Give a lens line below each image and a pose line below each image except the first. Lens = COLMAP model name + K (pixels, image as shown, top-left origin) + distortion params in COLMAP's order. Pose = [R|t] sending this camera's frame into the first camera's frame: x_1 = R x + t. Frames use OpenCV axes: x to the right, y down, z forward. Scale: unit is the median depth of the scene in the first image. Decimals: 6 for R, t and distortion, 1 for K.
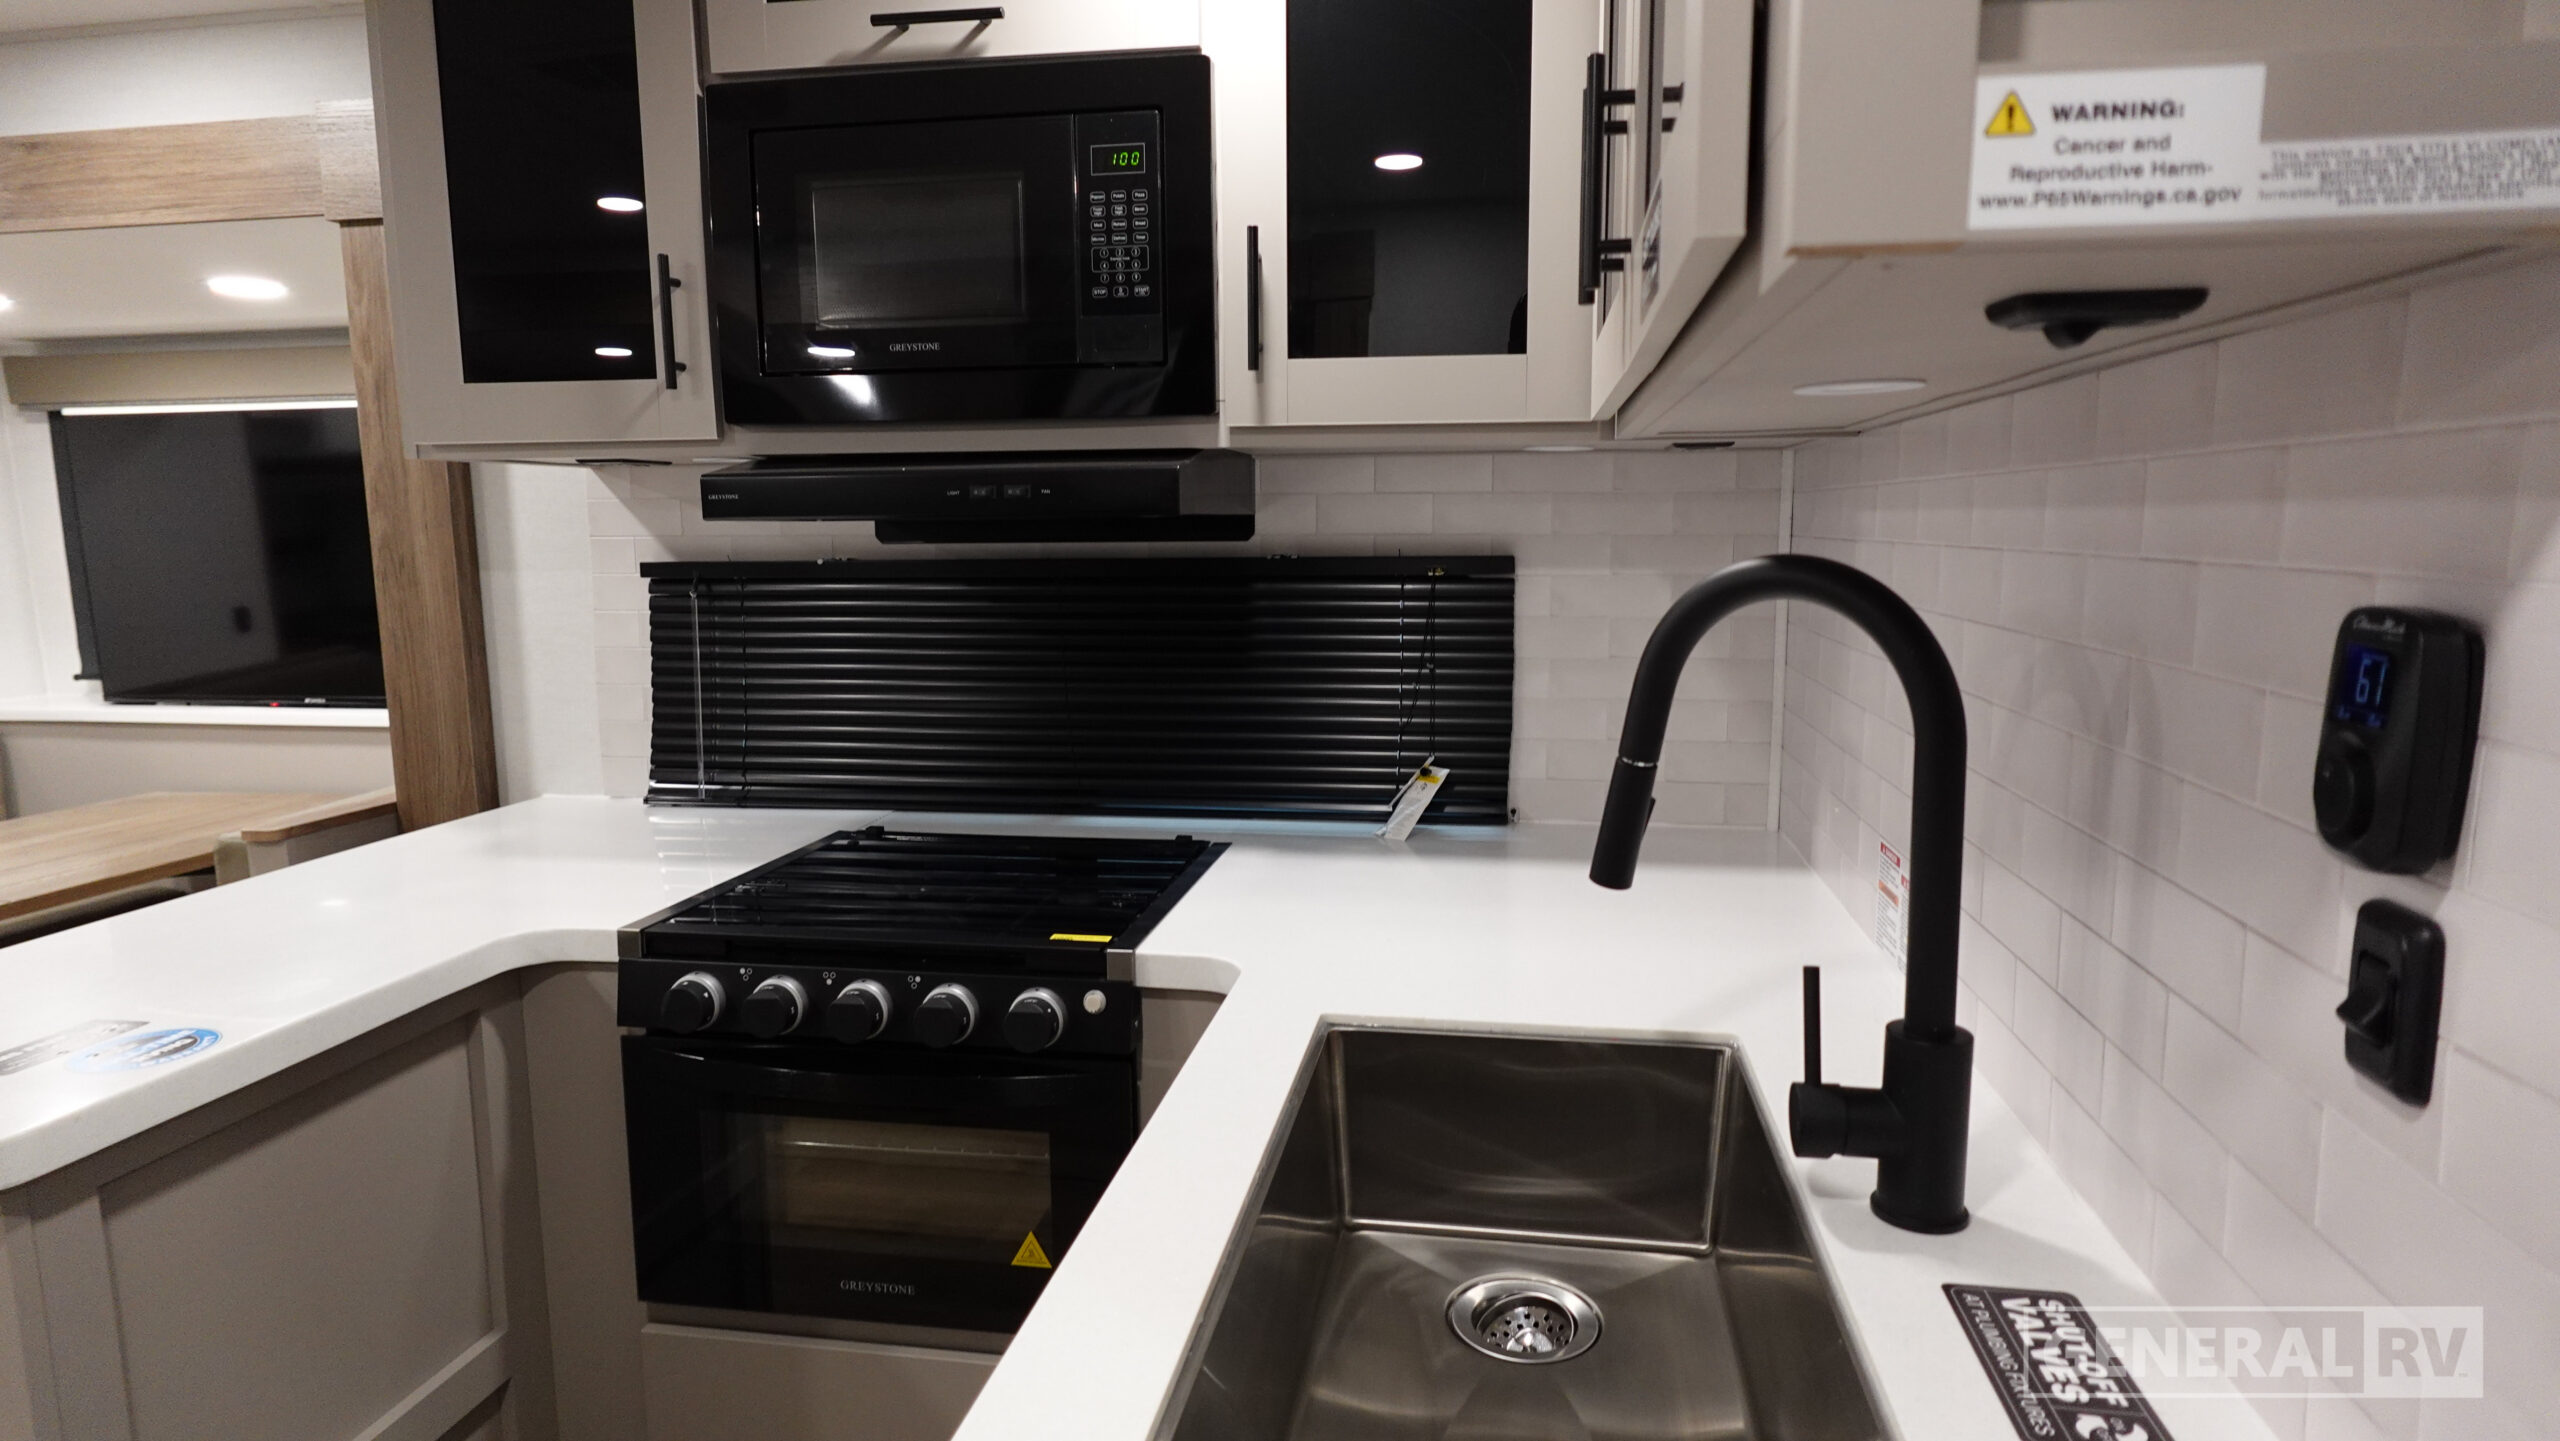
lens RADIAL K [[1456.2, 0, 1275.8], [0, 1456.2, 717.5], [0, 0, 1]] dist [-0.003937, 0.003402]
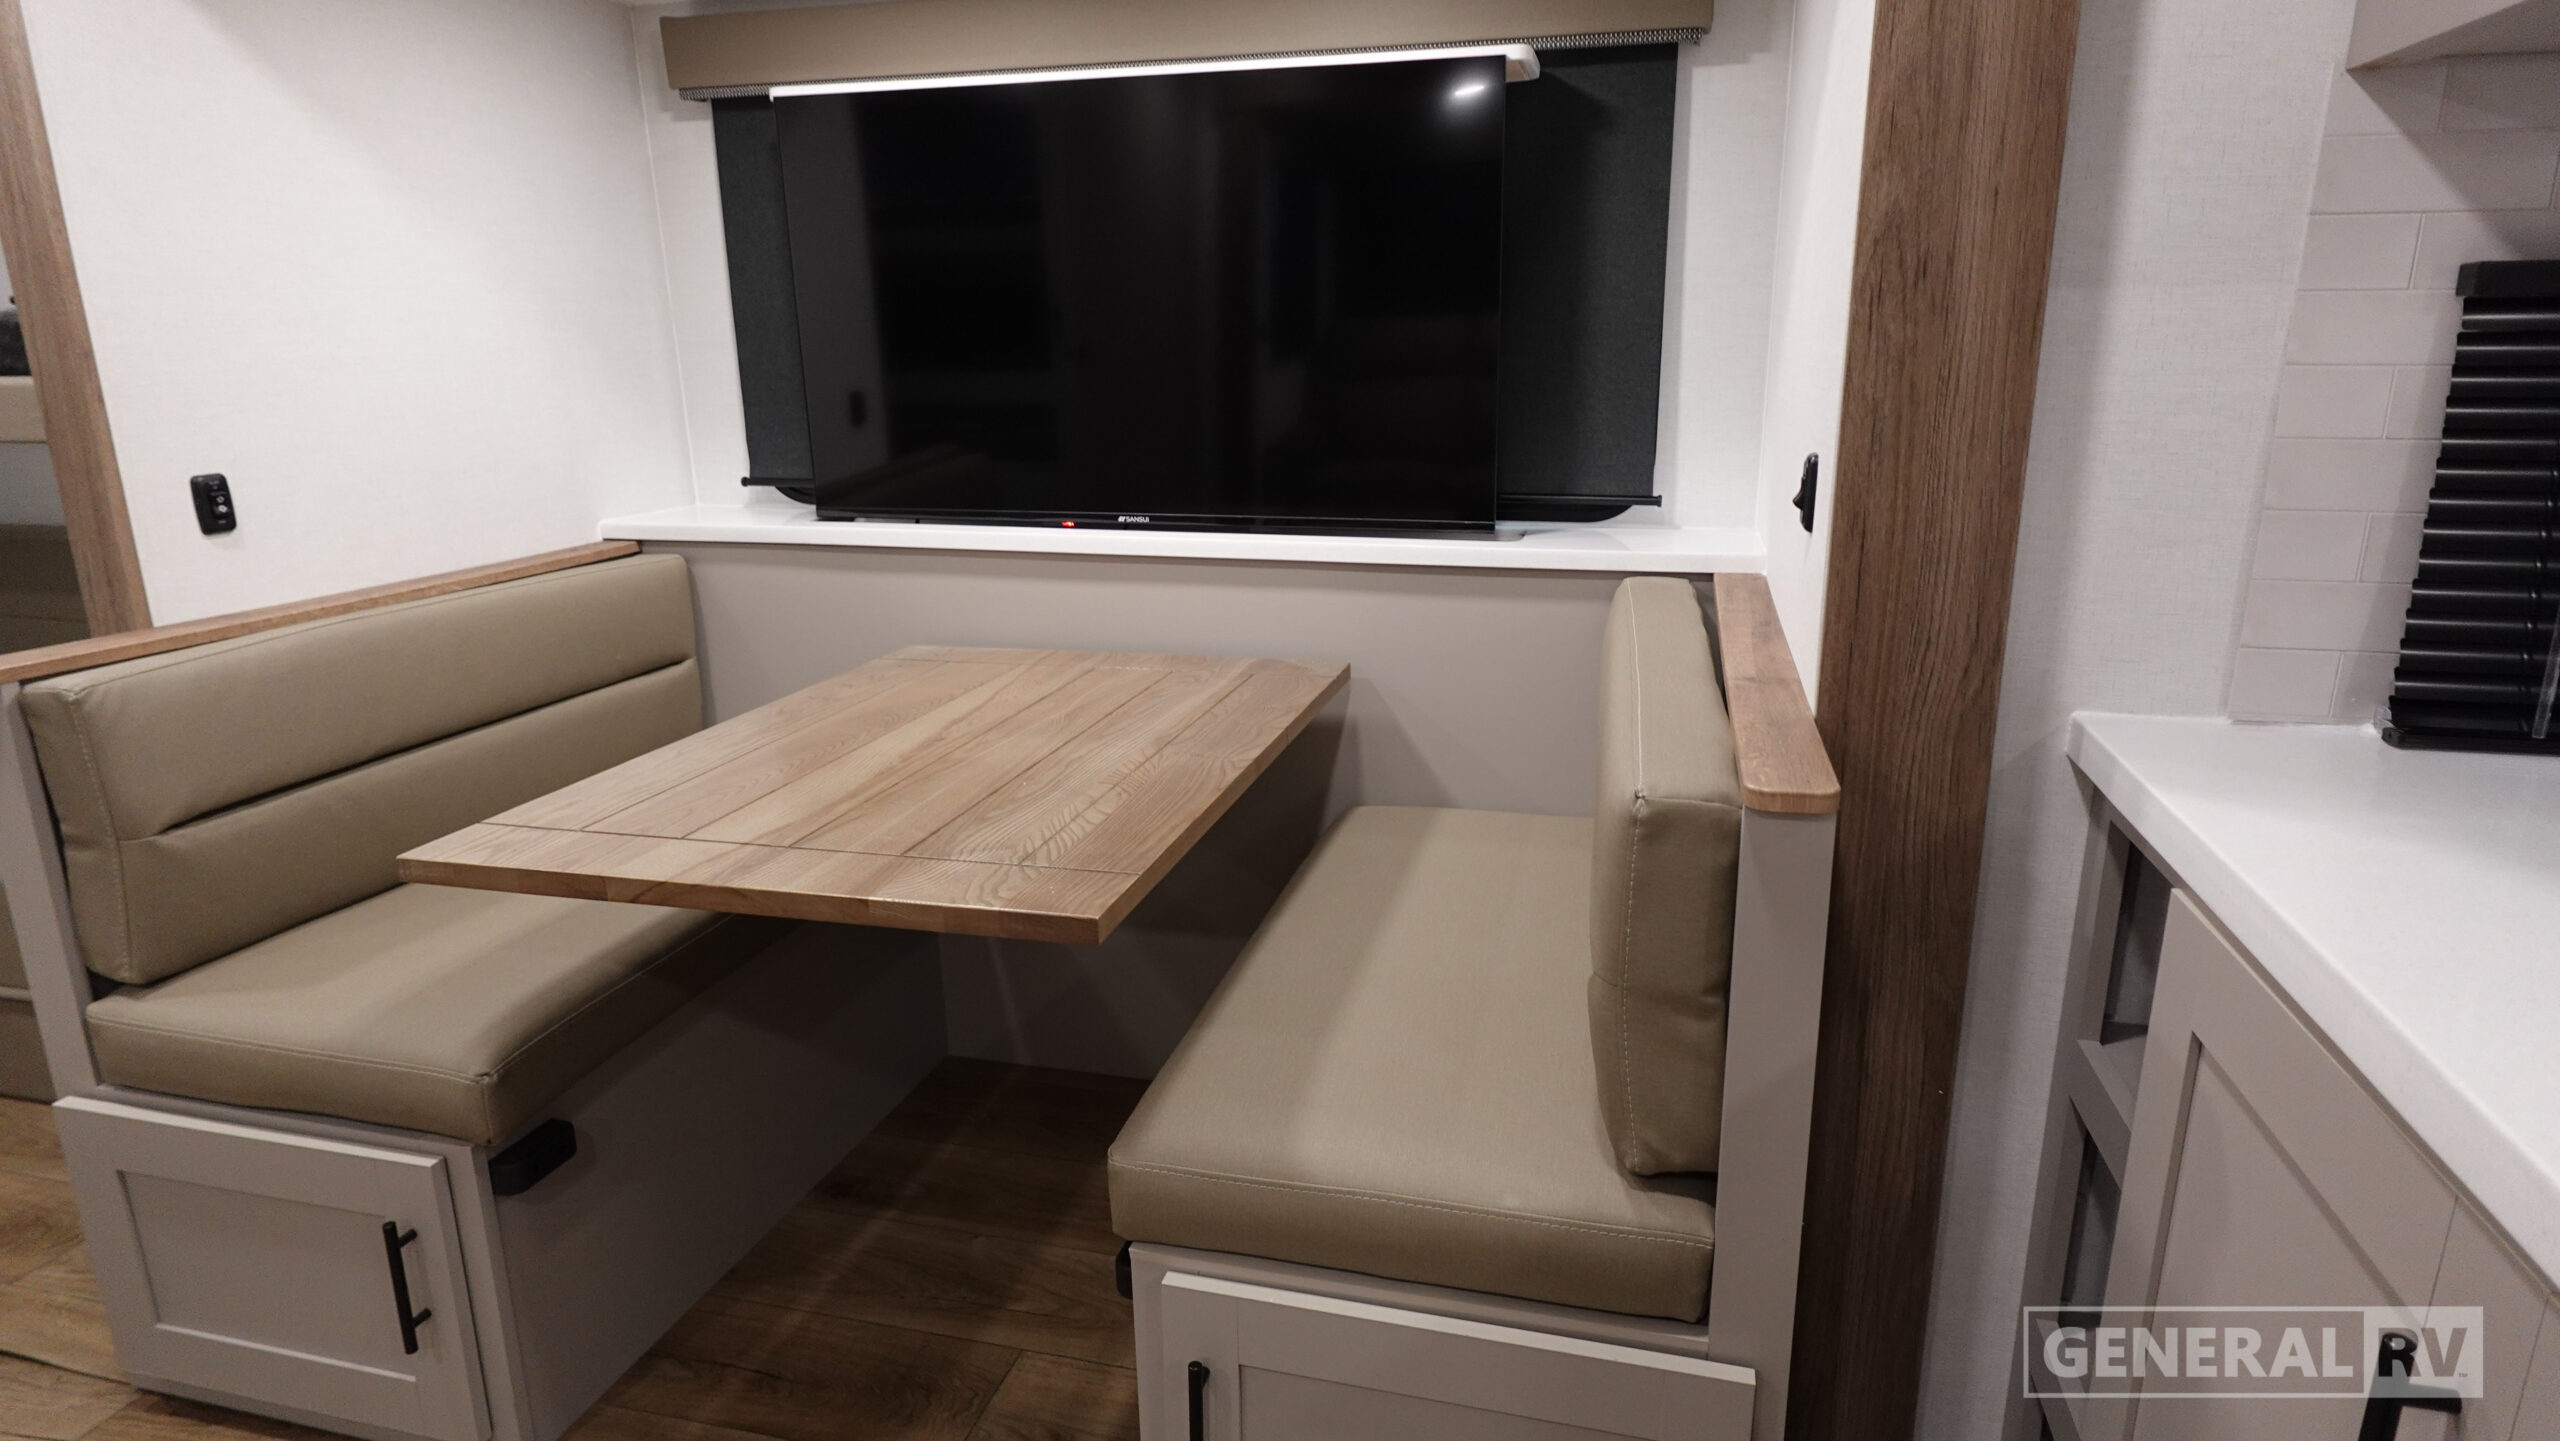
lens RADIAL K [[1456.2, 0, 1275.8], [0, 1456.2, 717.5], [0, 0, 1]] dist [-0.003937, 0.003402]
pose [[0.995784, 0.025035, -0.088244, -0.793164], [-0.013609, 0.991709, 0.127779, -0.011330], [0.090711, -0.126039, 0.987869, 0.455238]]
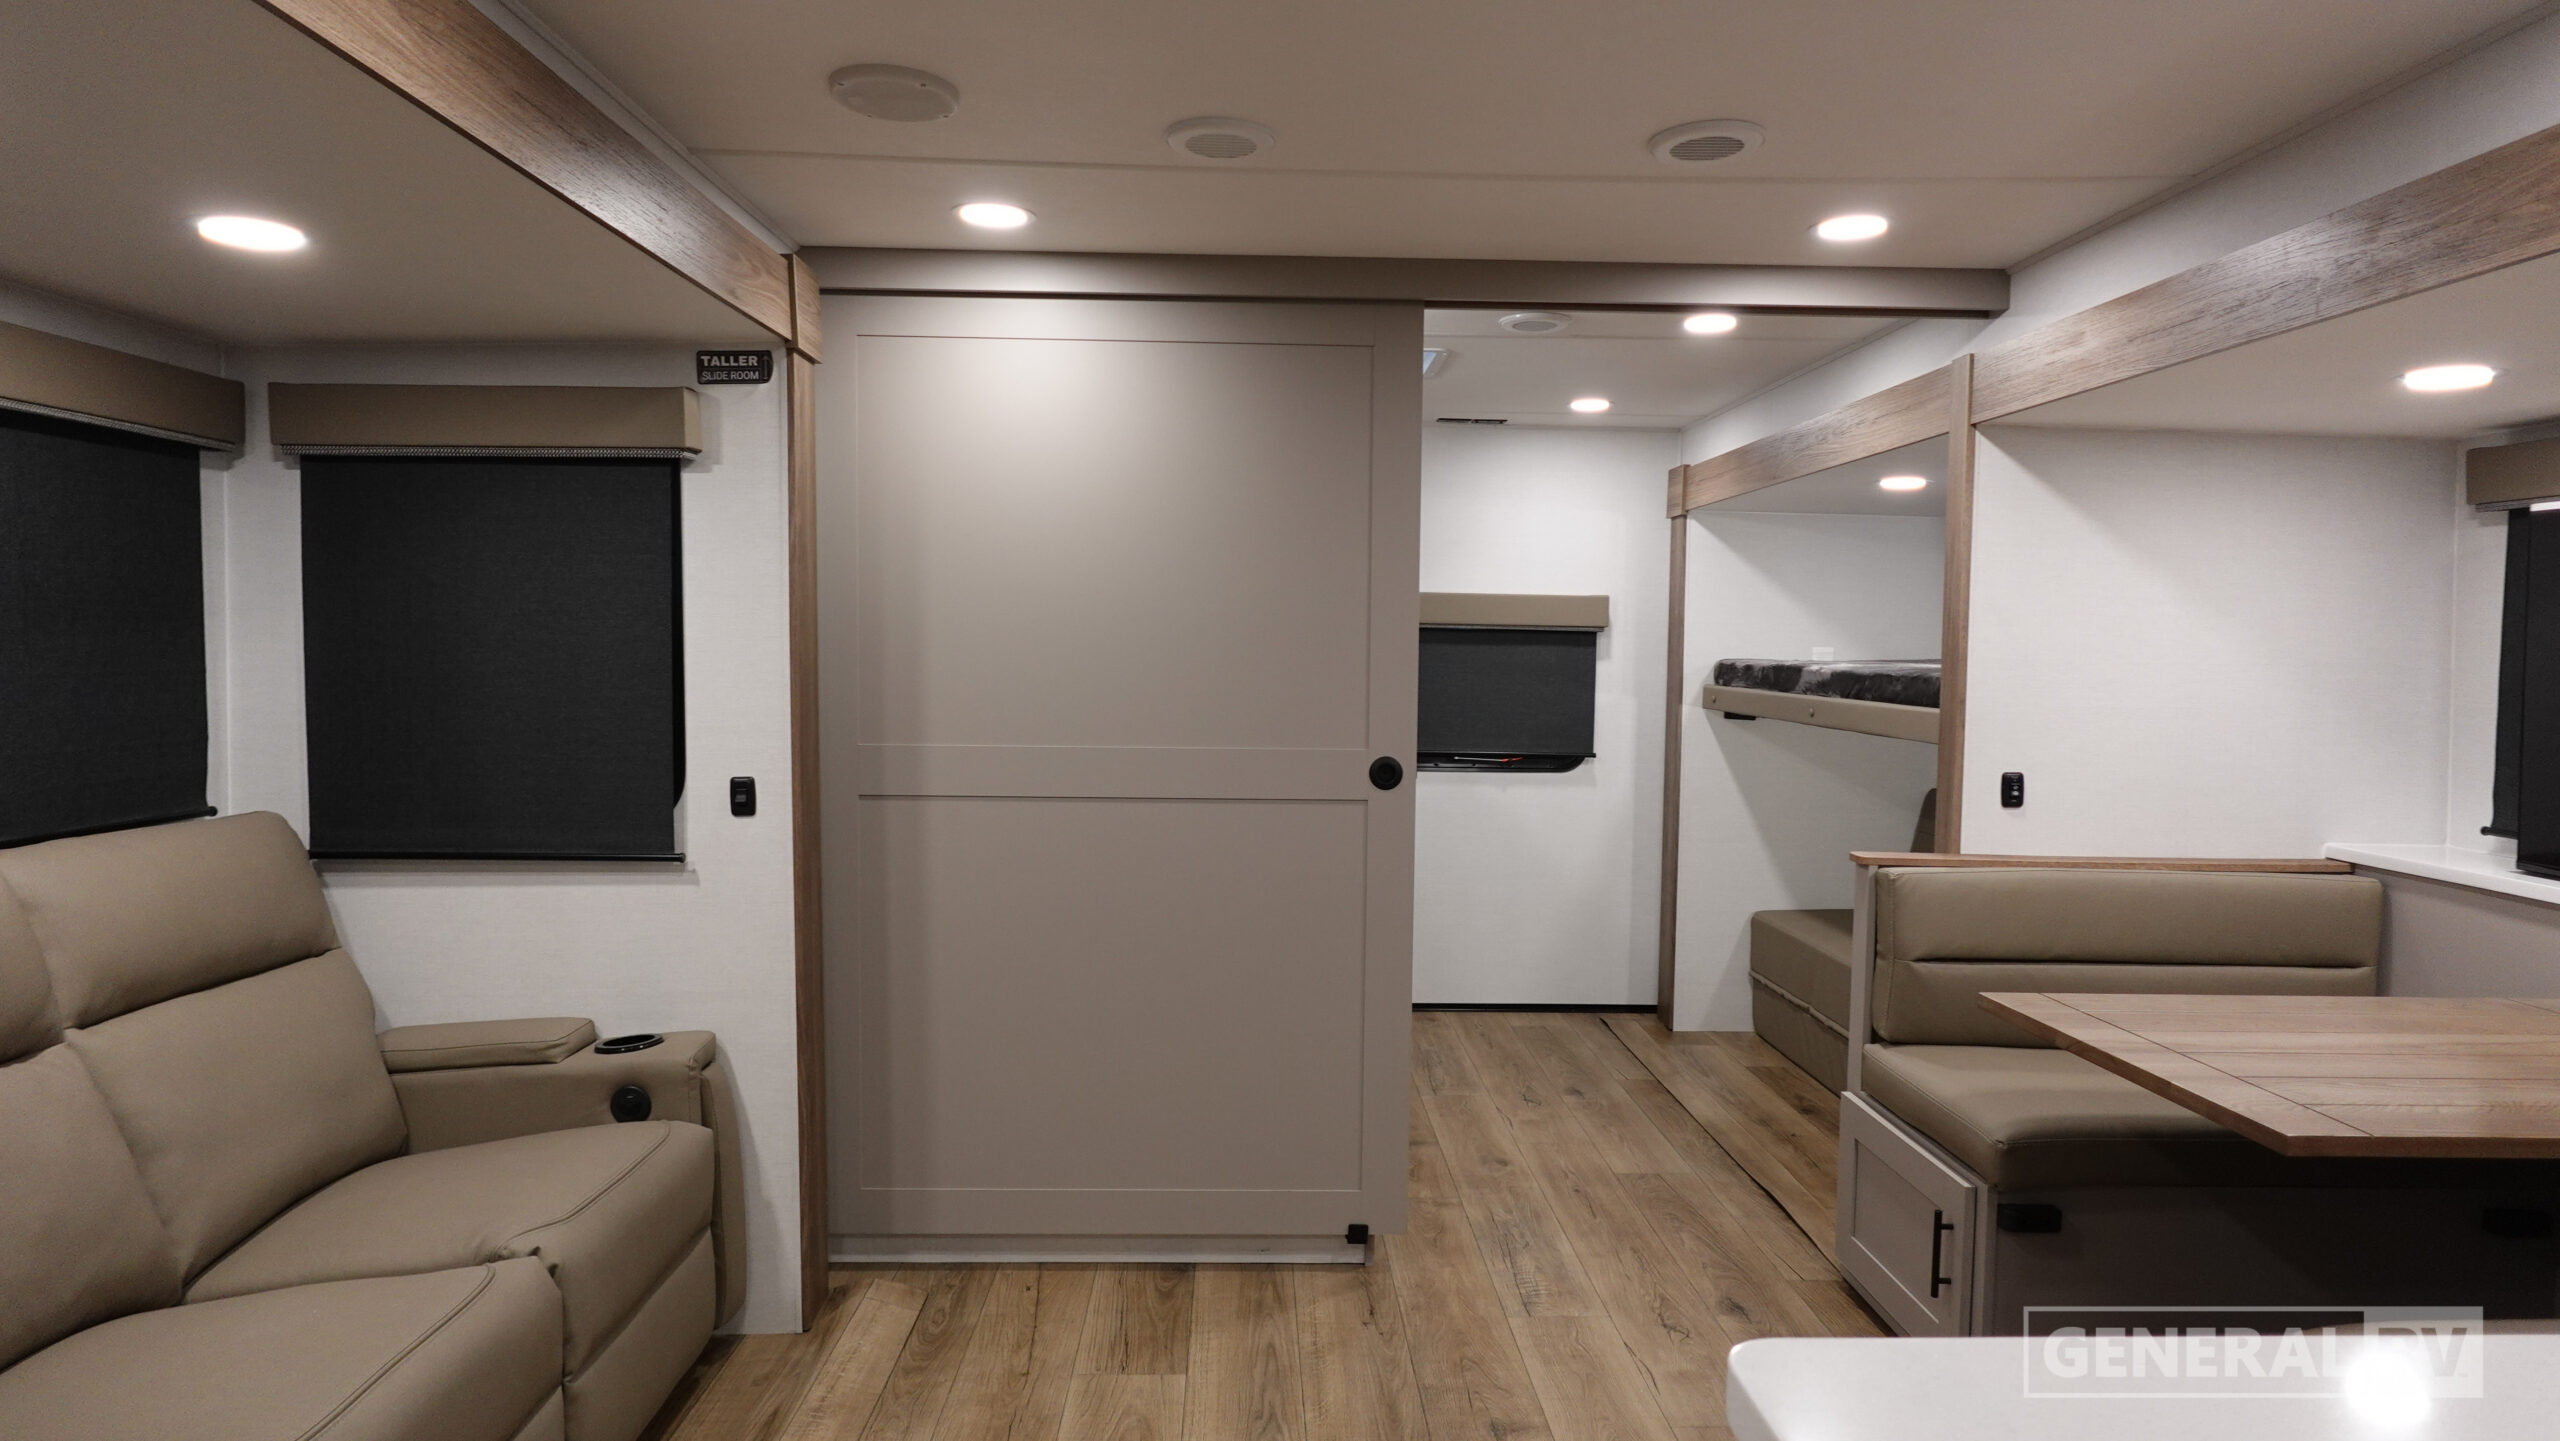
lens RADIAL K [[1428.6, 0, 1284.5], [0, 1428.6, 722.8], [0, 0, 1]] dist [-0.000047, 0.000765]
pose [[0.192483, 0.068816, -0.978884, -0.273070], [-0.145952, 0.988450, 0.040789, -0.035336], [0.970386, 0.135018, 0.200304, 0.278545]]
